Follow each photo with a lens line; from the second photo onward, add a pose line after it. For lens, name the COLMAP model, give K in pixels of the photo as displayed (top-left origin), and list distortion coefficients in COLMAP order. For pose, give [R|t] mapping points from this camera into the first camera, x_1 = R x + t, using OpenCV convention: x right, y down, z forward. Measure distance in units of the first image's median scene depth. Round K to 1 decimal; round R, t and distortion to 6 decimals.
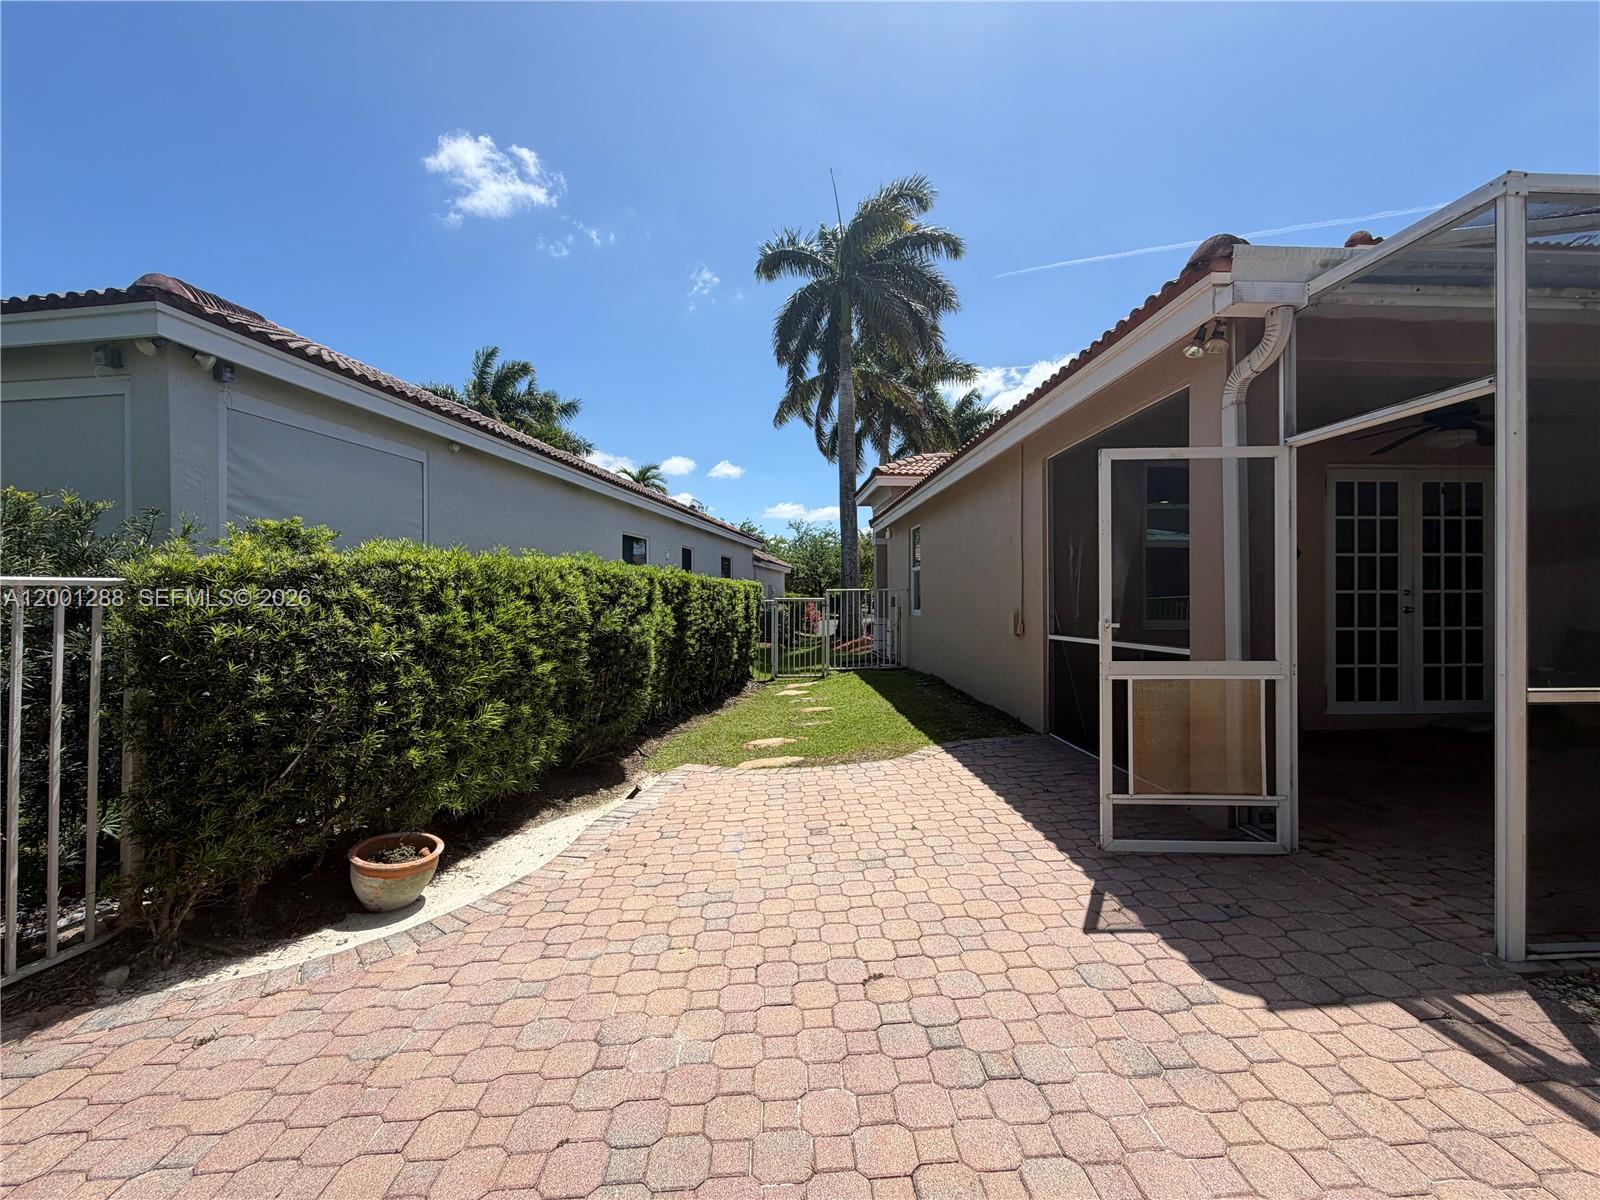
lens RADIAL K [[637.9, 0, 794.0], [0, 637.9, 599.8], [0, 0, 1]] dist [-0.000854, -0.000062]
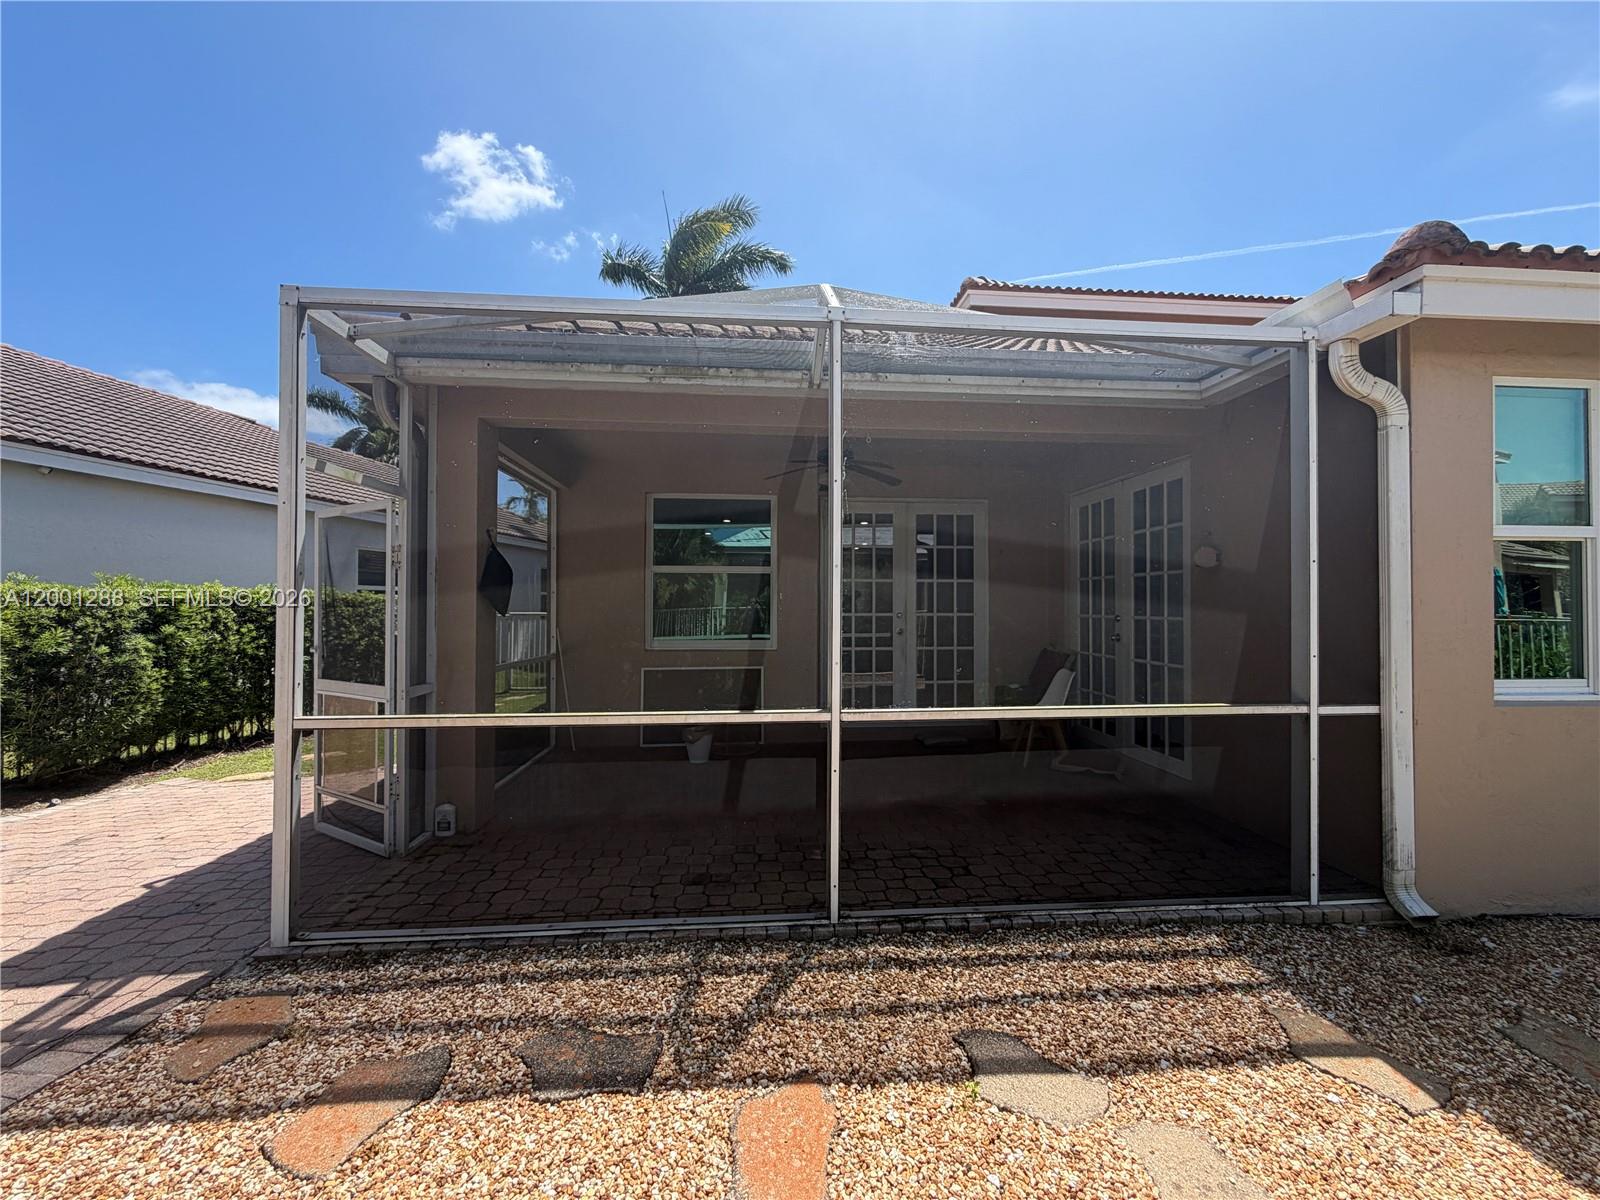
lens RADIAL K [[644.2, 0, 800.0], [0, 644.2, 600.0], [0, 0, 1]] dist [0.002514, 0.000506]
pose [[0.999132, 0.003571, 0.041492, 1.460707], [-0.003411, 0.999986, -0.003936, -0.057673], [-0.041505, 0.003791, 0.999131, -0.180374]]
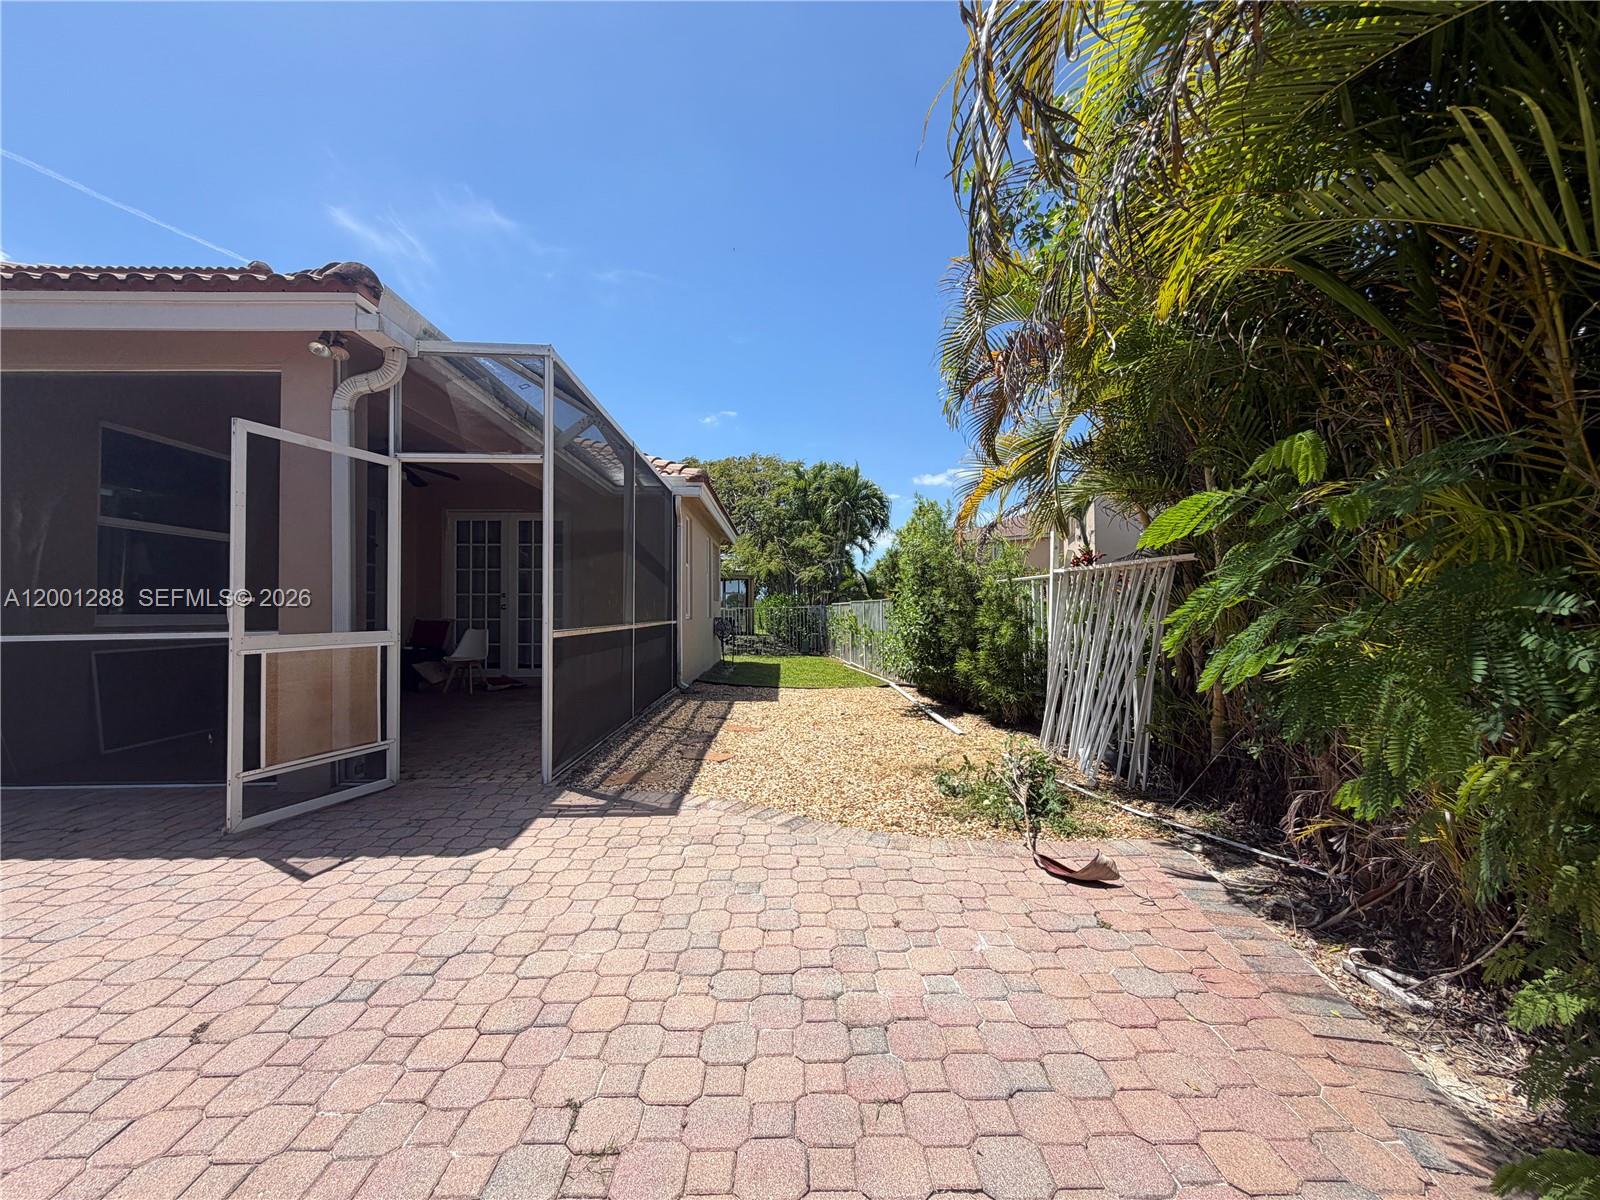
lens RADIAL K [[637.9, 0, 794.0], [0, 637.9, 599.8], [0, 0, 1]] dist [-0.000854, -0.000062]
pose [[0.016562, 0.023026, 0.999598, -0.468217], [0.006306, 0.999713, -0.023133, 0.070596], [-0.999843, 0.006686, 0.016412, 0.198194]]
